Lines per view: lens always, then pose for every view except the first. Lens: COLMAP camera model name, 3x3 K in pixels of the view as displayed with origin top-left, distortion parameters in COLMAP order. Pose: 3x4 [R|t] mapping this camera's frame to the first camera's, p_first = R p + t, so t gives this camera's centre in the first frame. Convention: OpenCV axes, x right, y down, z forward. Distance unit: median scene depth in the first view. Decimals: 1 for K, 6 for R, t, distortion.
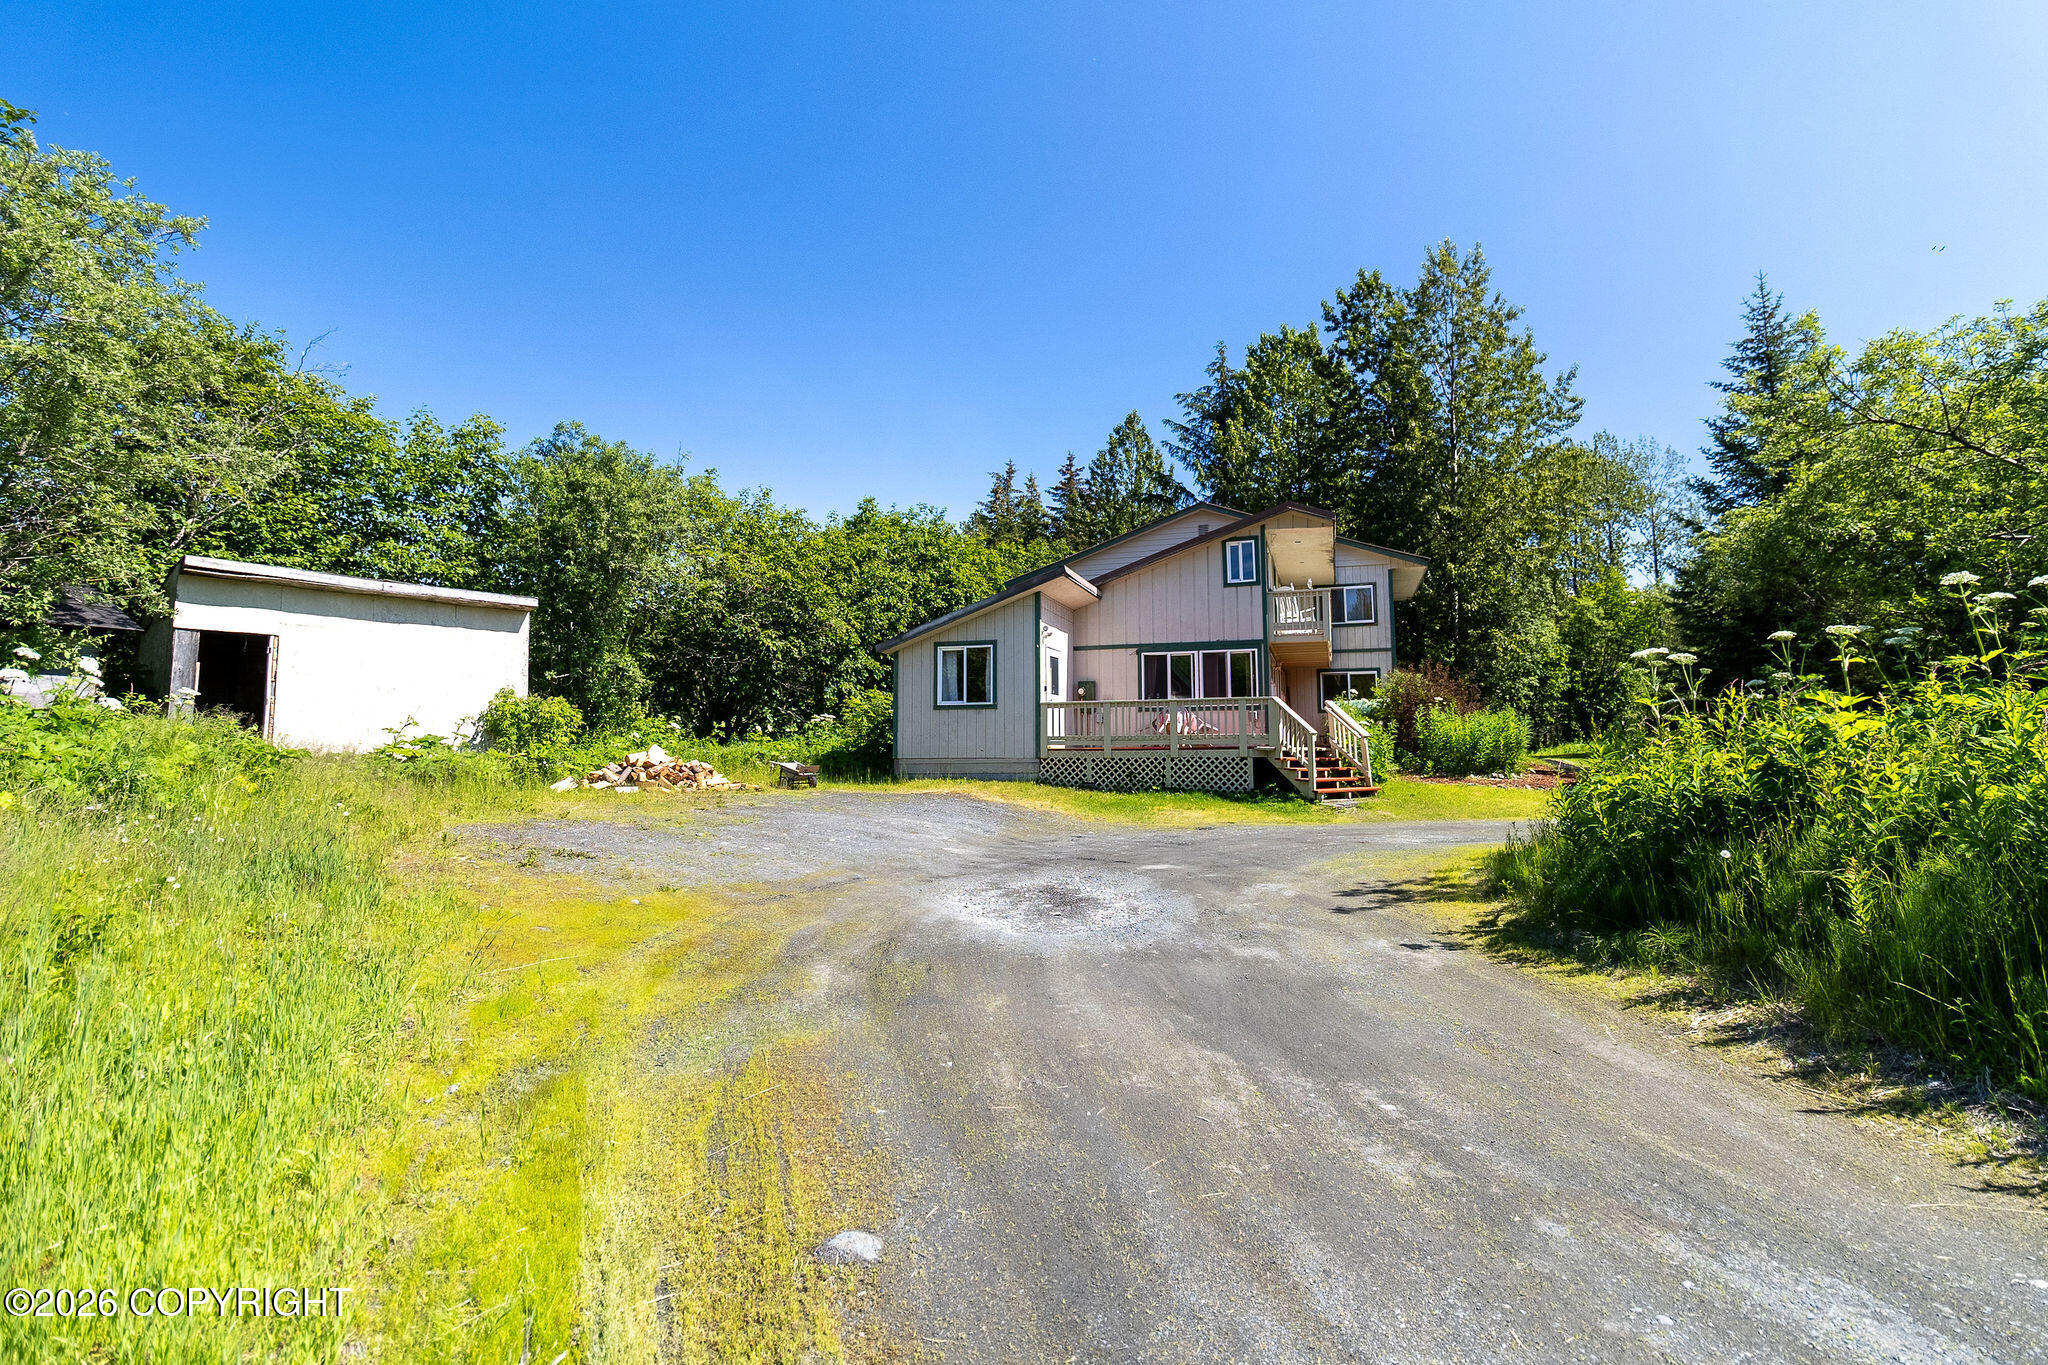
lens RADIAL K [[950.7, 0, 1026.5], [0, 950.7, 678.8], [0, 0, 1]] dist [0.000321, -0.000012]
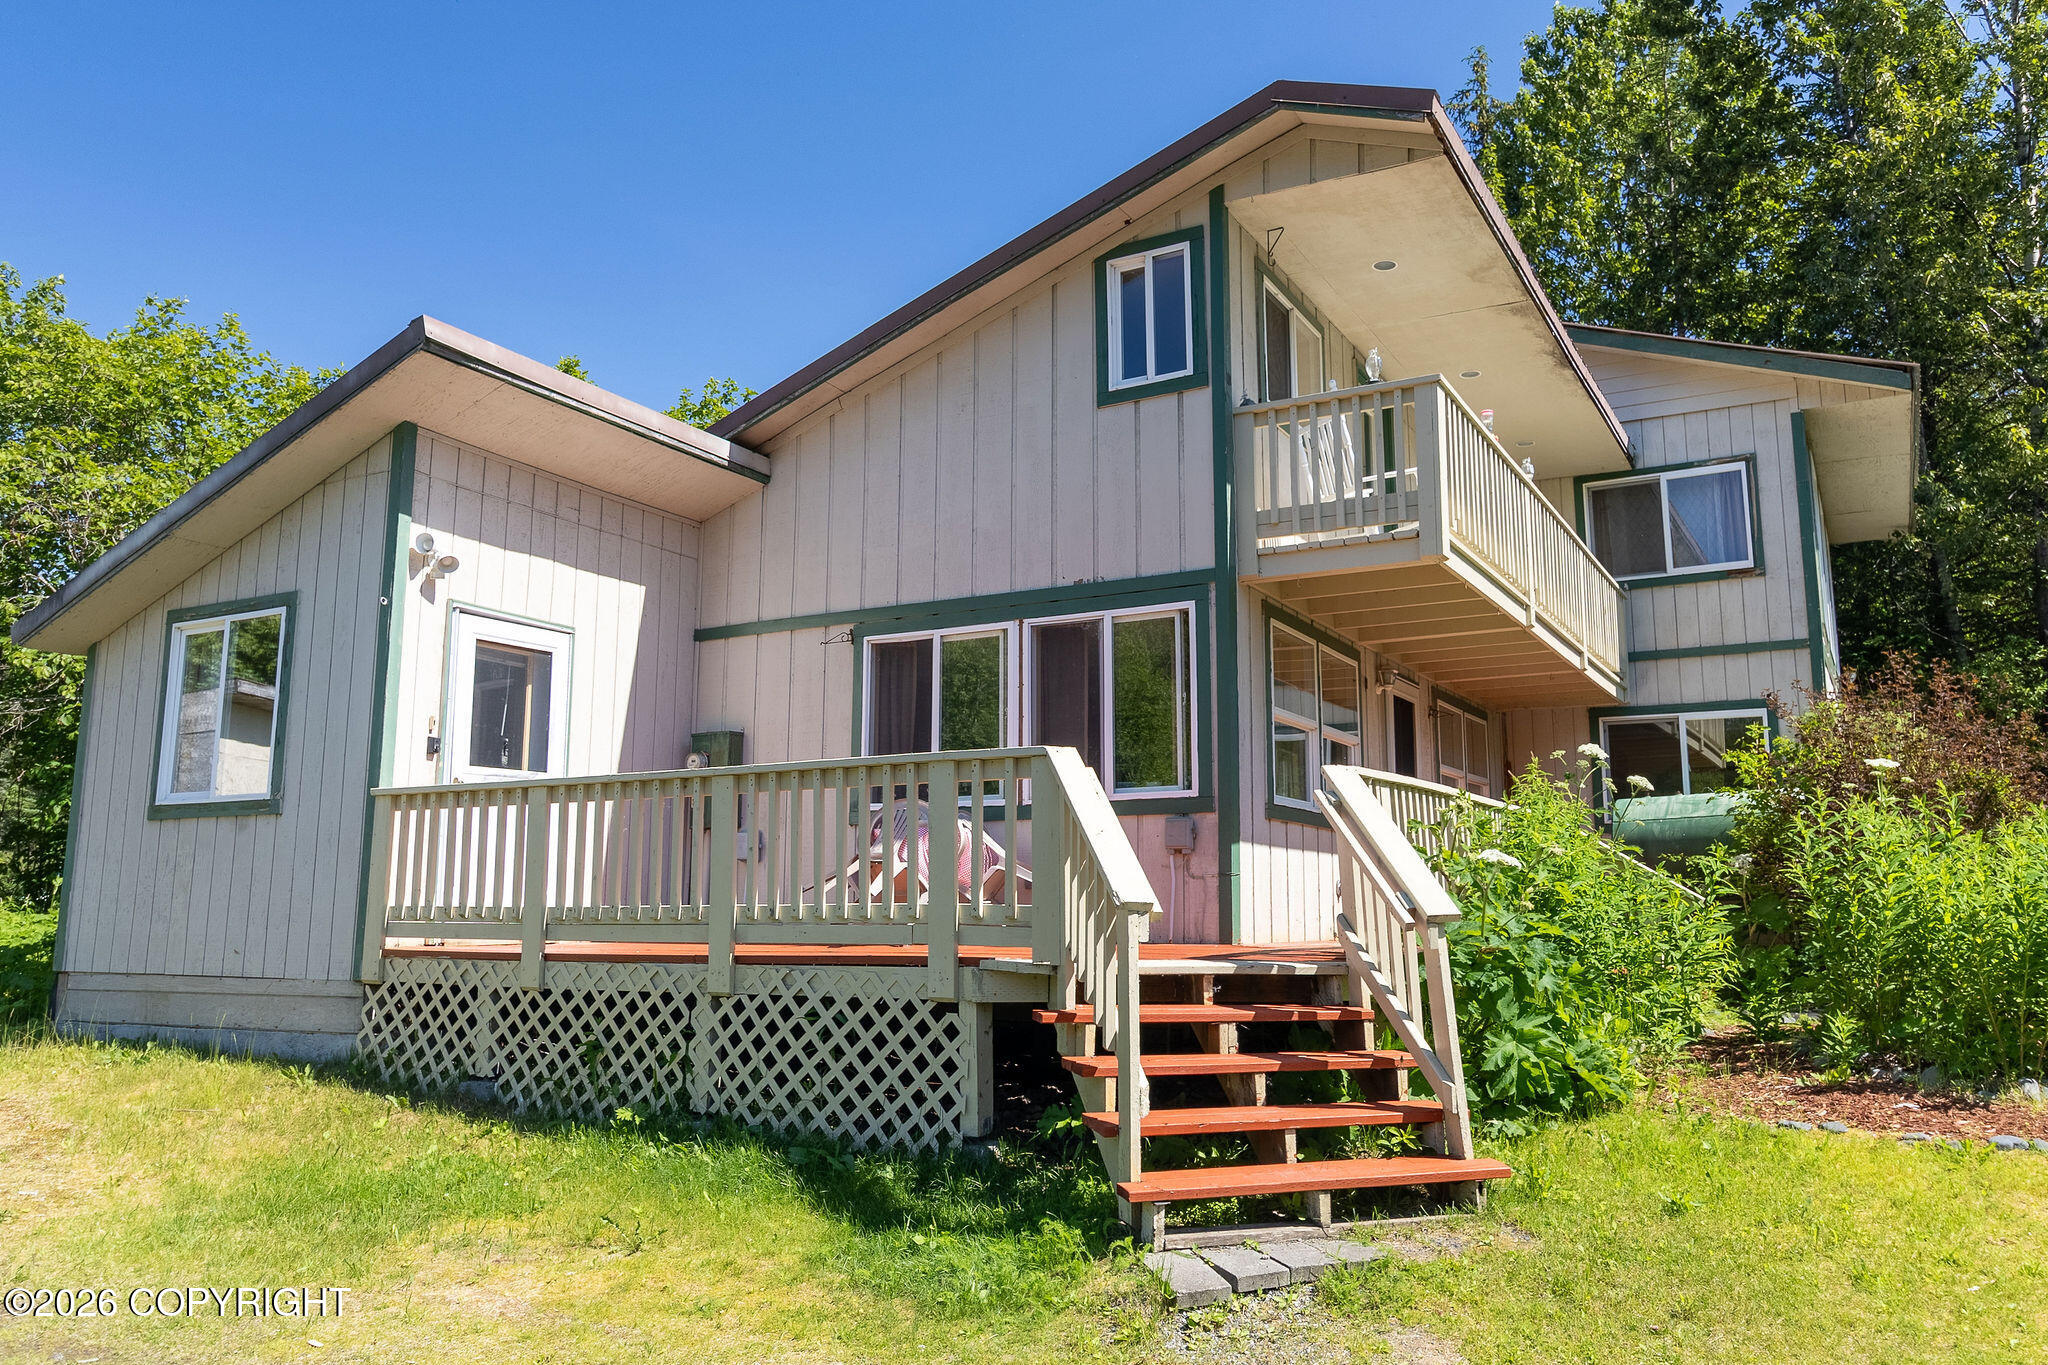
lens RADIAL K [[1513.6, 0, 1024.0], [0, 1513.6, 682.5], [0, 0, 1]] dist [0.000580, 0.004579]
pose [[0.978864, -0.025329, -0.202937, 0.280820], [0.009949, 0.997024, -0.076453, 0.027279], [0.204270, 0.072818, 0.976203, 0.536380]]
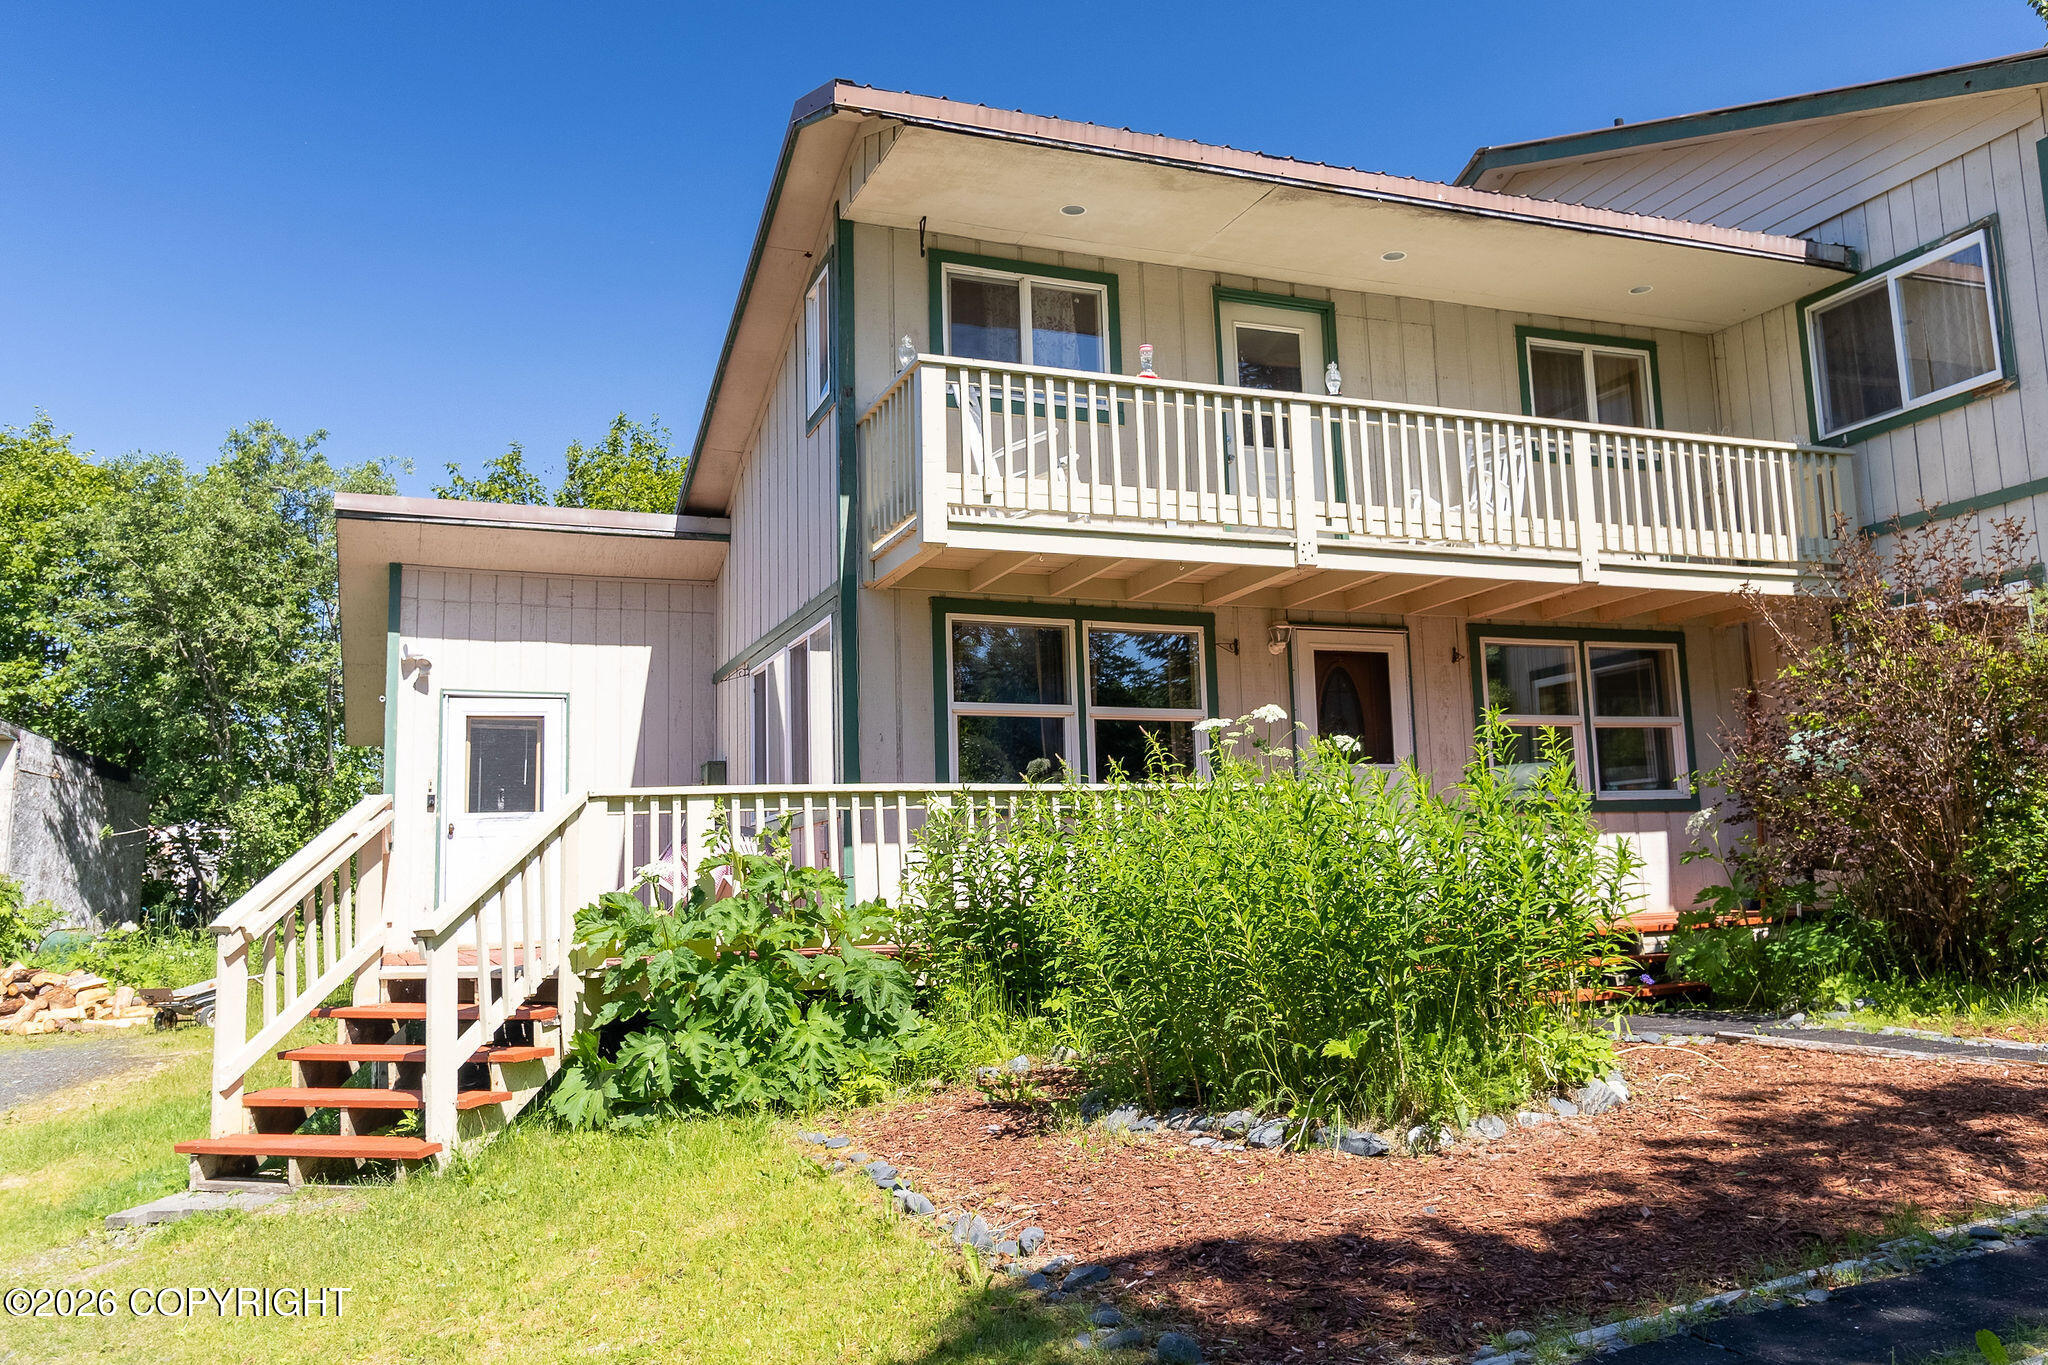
lens RADIAL K [[1615.0, 0, 1024.0], [0, 1615.0, 682.5], [0, 0, 1]] dist [-0.001693, 0.000365]
pose [[0.634328, -0.119707, -0.763740, 0.656546], [0.086194, 0.992730, -0.084010, 0.037168], [0.768244, -0.012540, 0.640034, 0.711170]]
